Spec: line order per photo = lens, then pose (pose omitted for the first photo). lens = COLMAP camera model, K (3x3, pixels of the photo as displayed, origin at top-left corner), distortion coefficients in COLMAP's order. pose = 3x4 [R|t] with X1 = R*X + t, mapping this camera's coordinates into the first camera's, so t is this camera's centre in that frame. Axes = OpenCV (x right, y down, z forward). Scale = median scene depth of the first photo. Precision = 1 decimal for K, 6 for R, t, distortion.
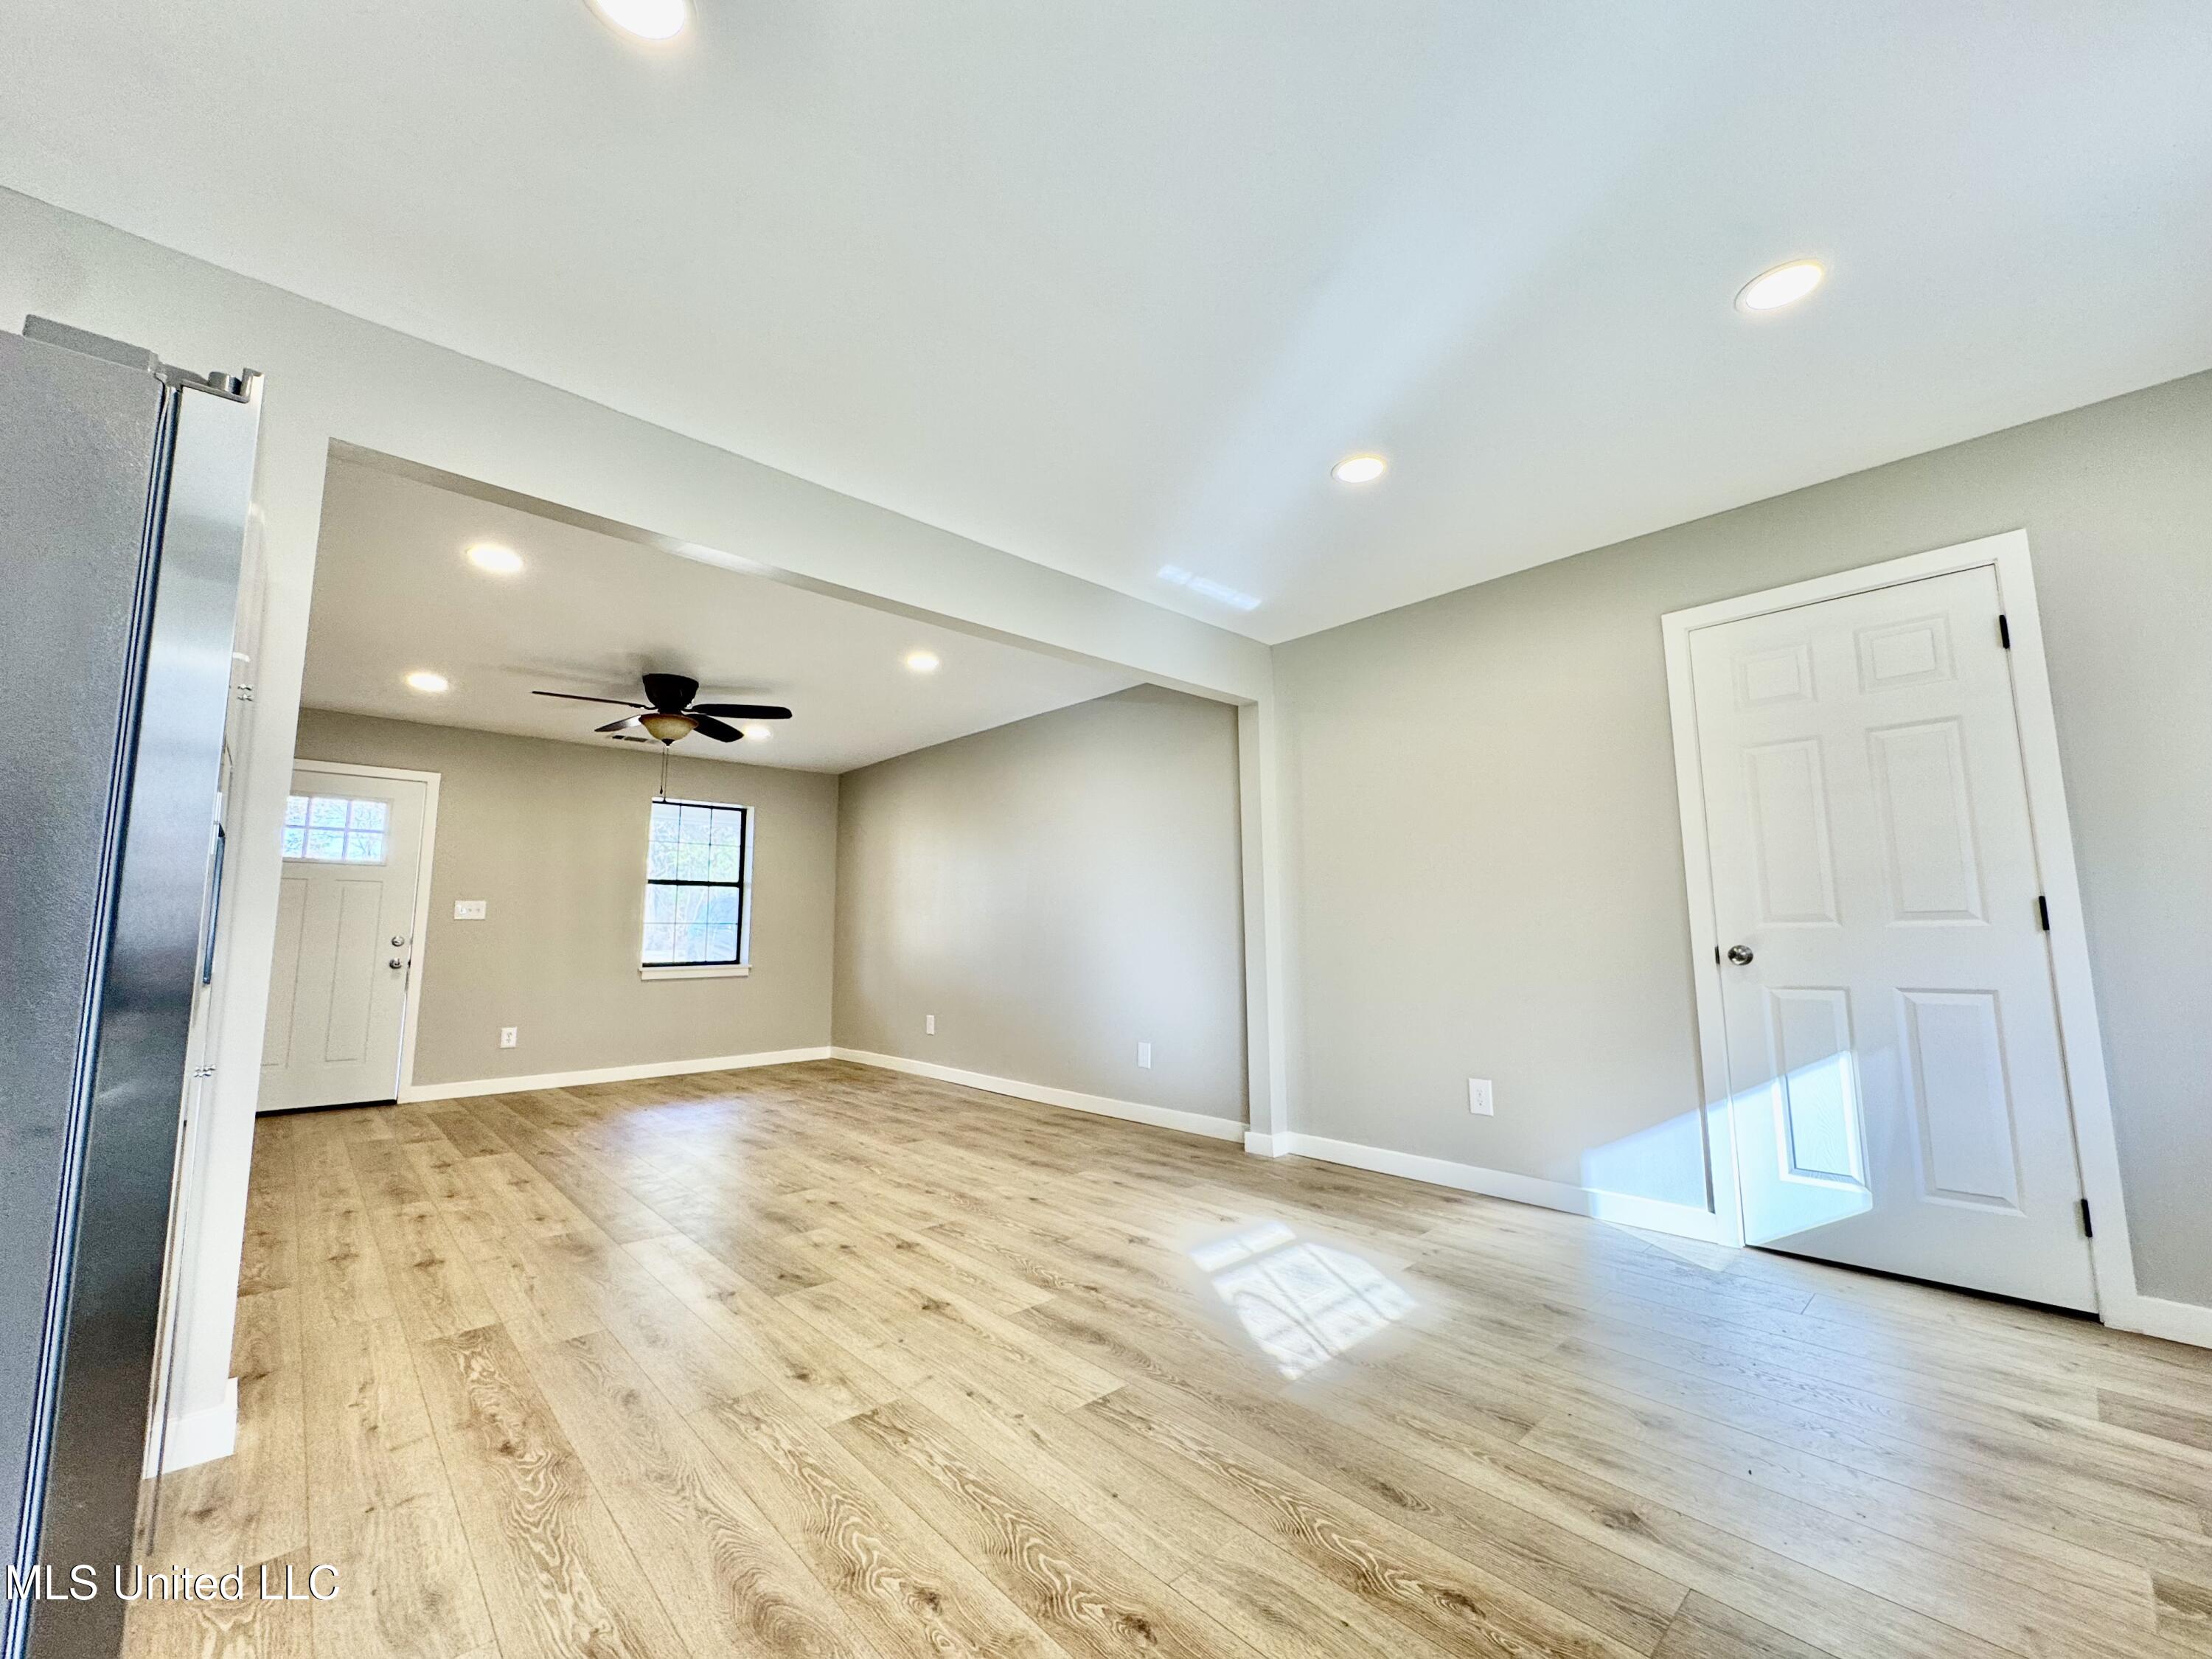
lens RADIAL K [[899.7, 0, 1063.9], [0, 899.7, 830.6], [0, 0, 1]] dist [0.002123, 0.000303]
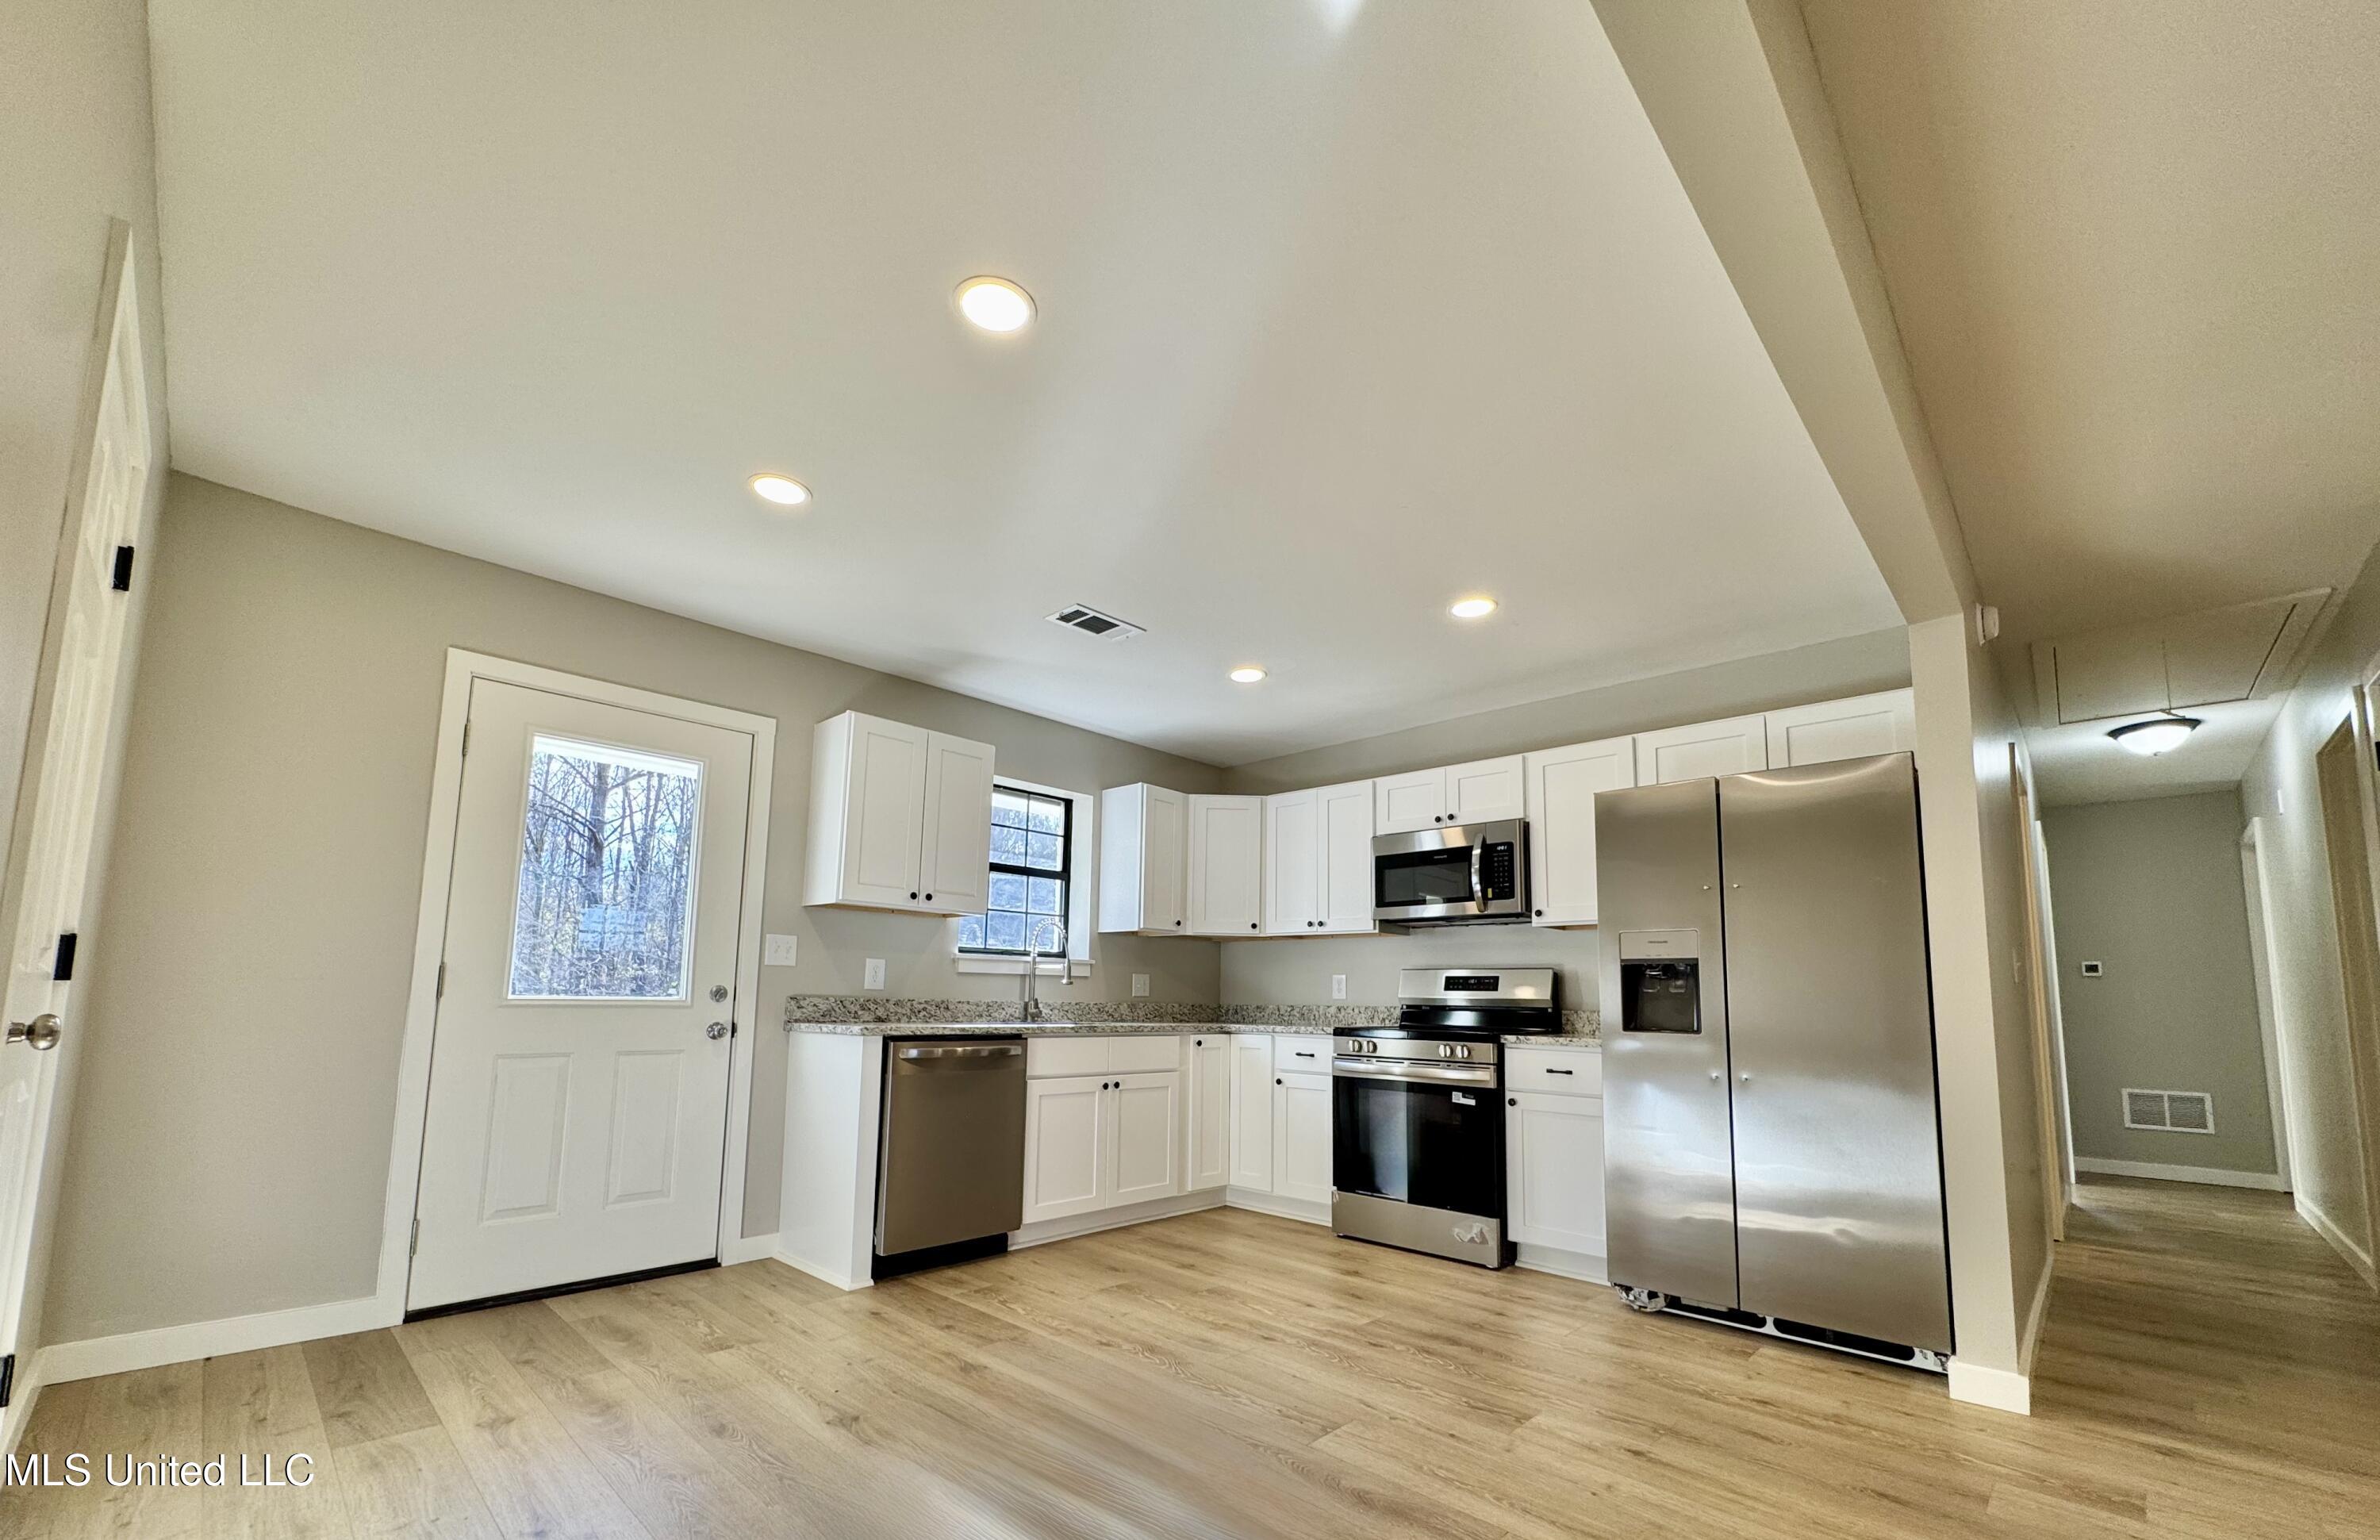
lens RADIAL K [[920.8, 0, 1180.0], [0, 920.8, 913.9], [0, 0, 1]] dist [-0.000964, -0.000045]
pose [[-0.995944, -0.023394, -0.086880, 0.253107], [-0.005044, 0.978605, -0.205685, 0.191401], [0.089833, -0.204413, -0.974754, 1.672789]]
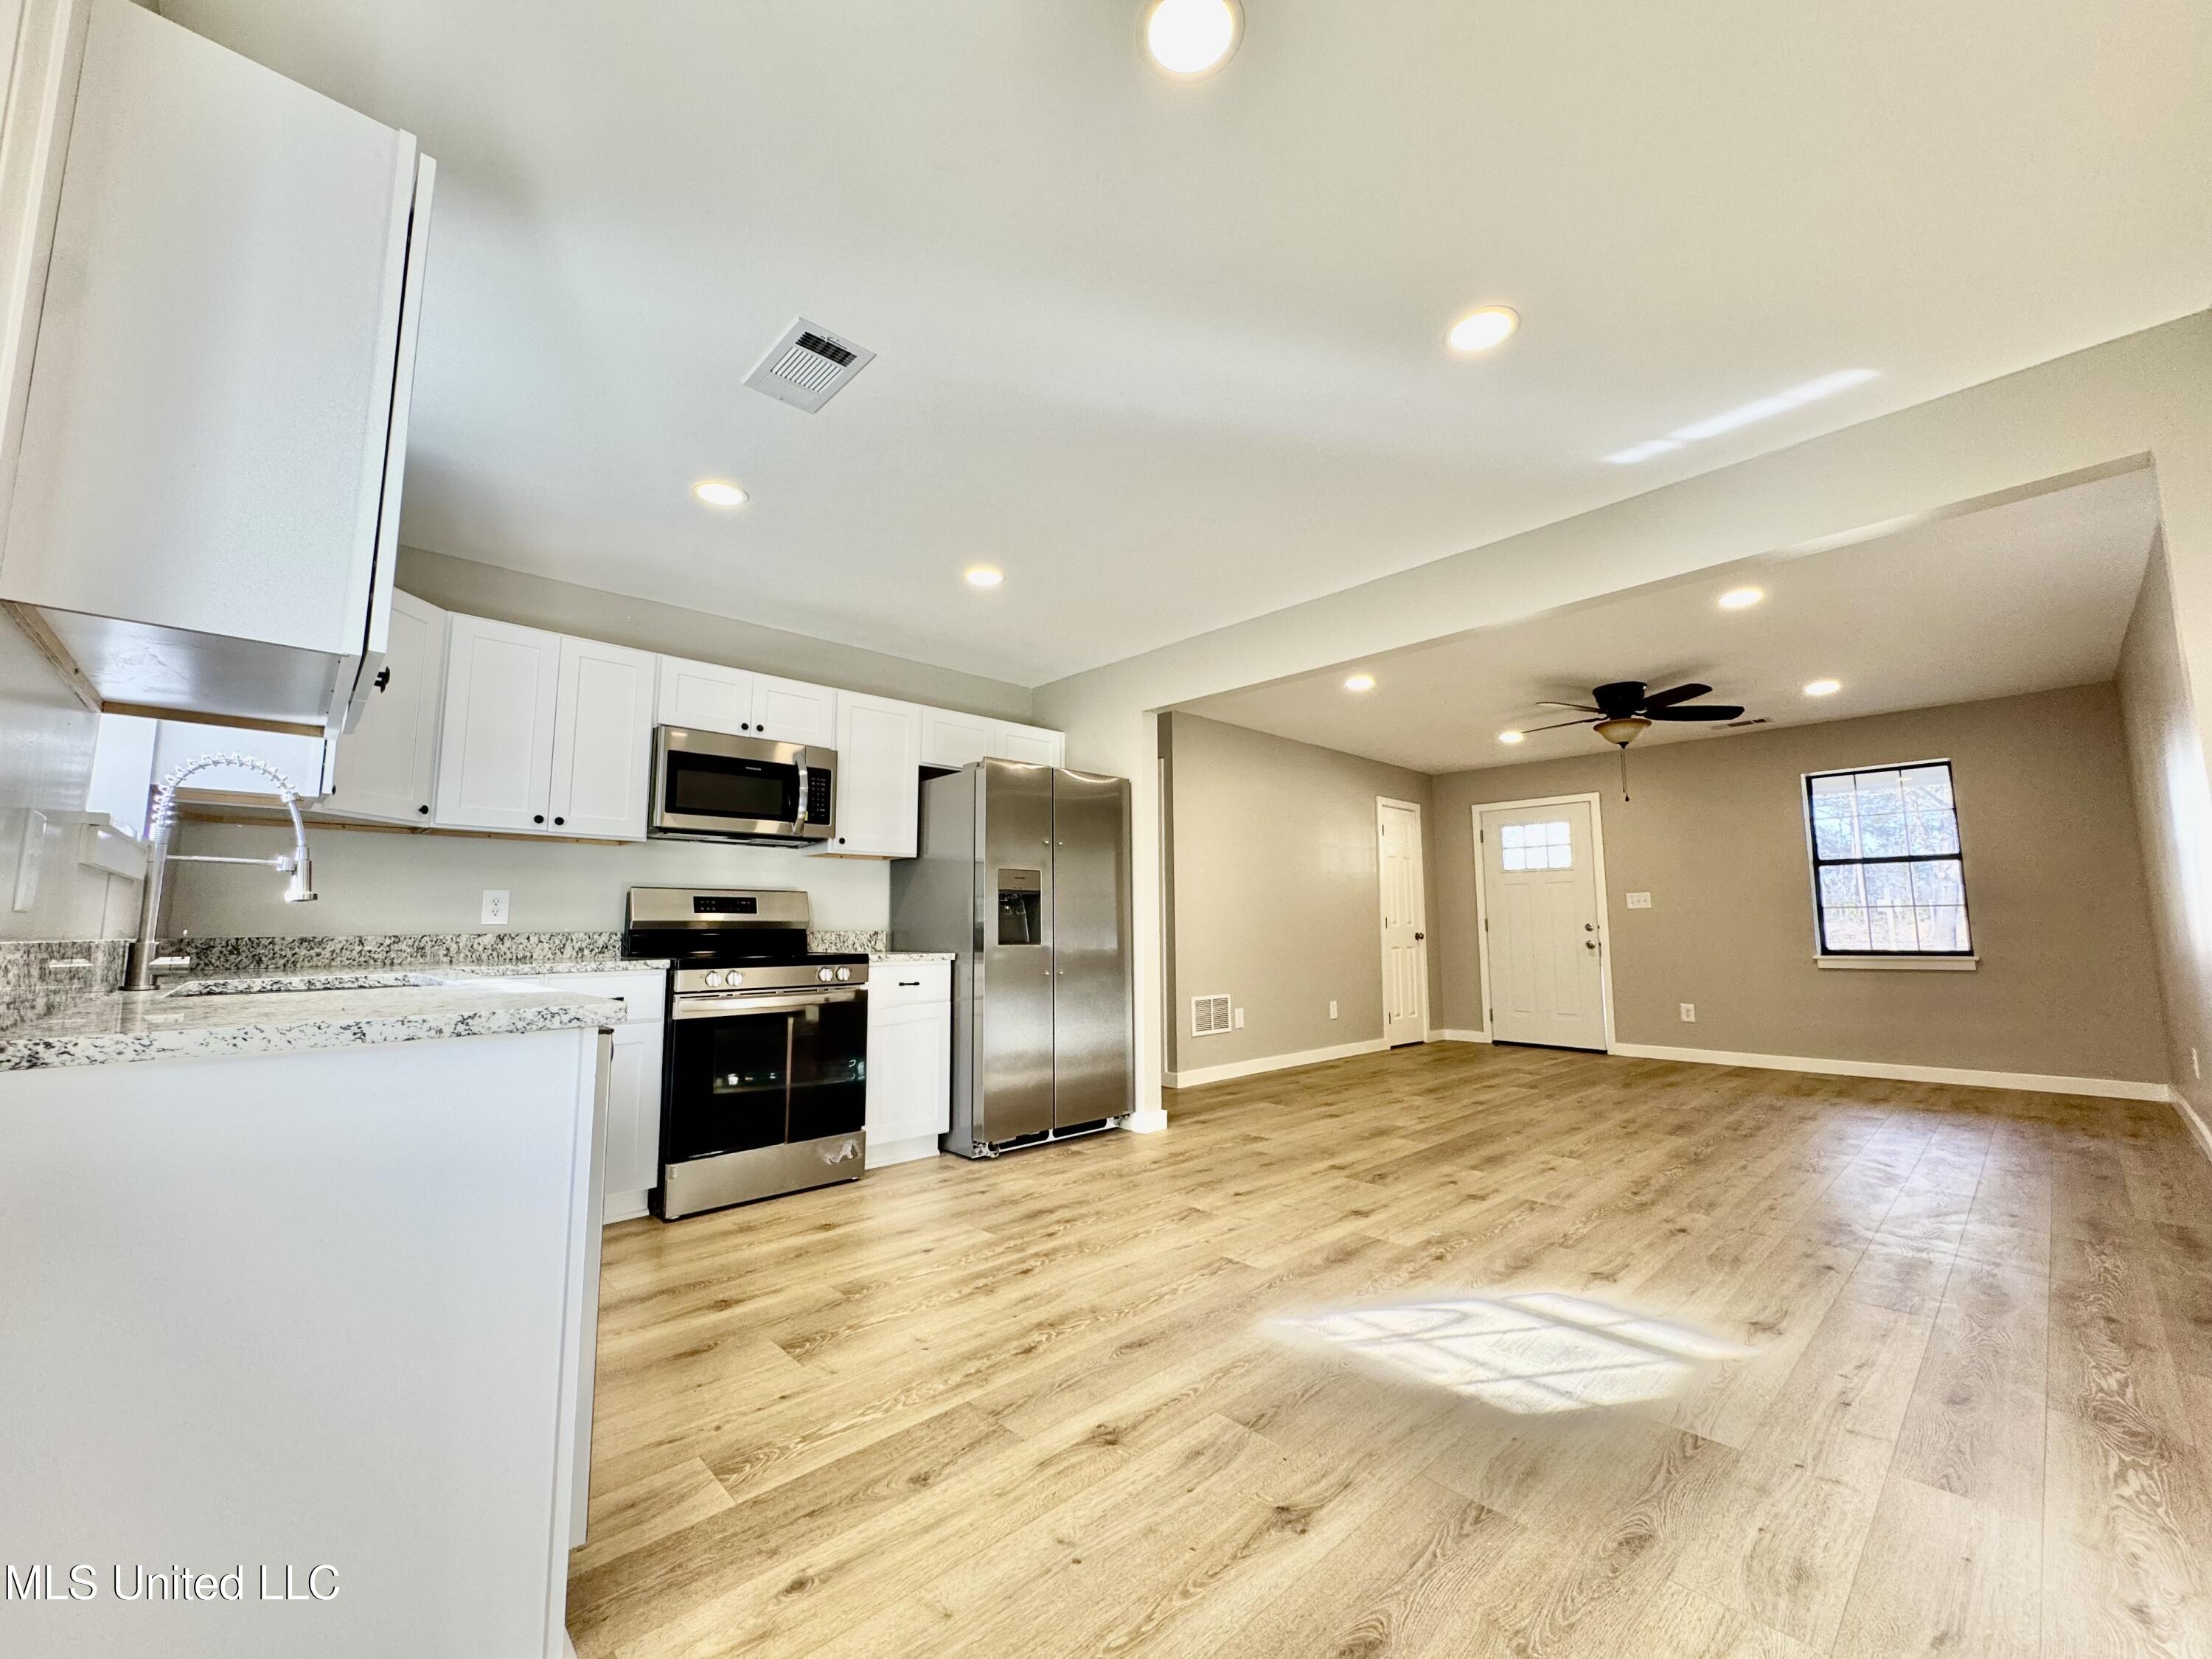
lens RADIAL K [[868.5, 0, 1098.9], [0, 868.5, 829.9], [0, 0, 1]] dist [-0.001719, 0.000197]
pose [[0.010703, -0.110784, -0.993787, 1.088916], [0.122236, 0.986535, -0.108659, 0.076979], [0.992443, -0.120313, 0.024100, 0.640275]]
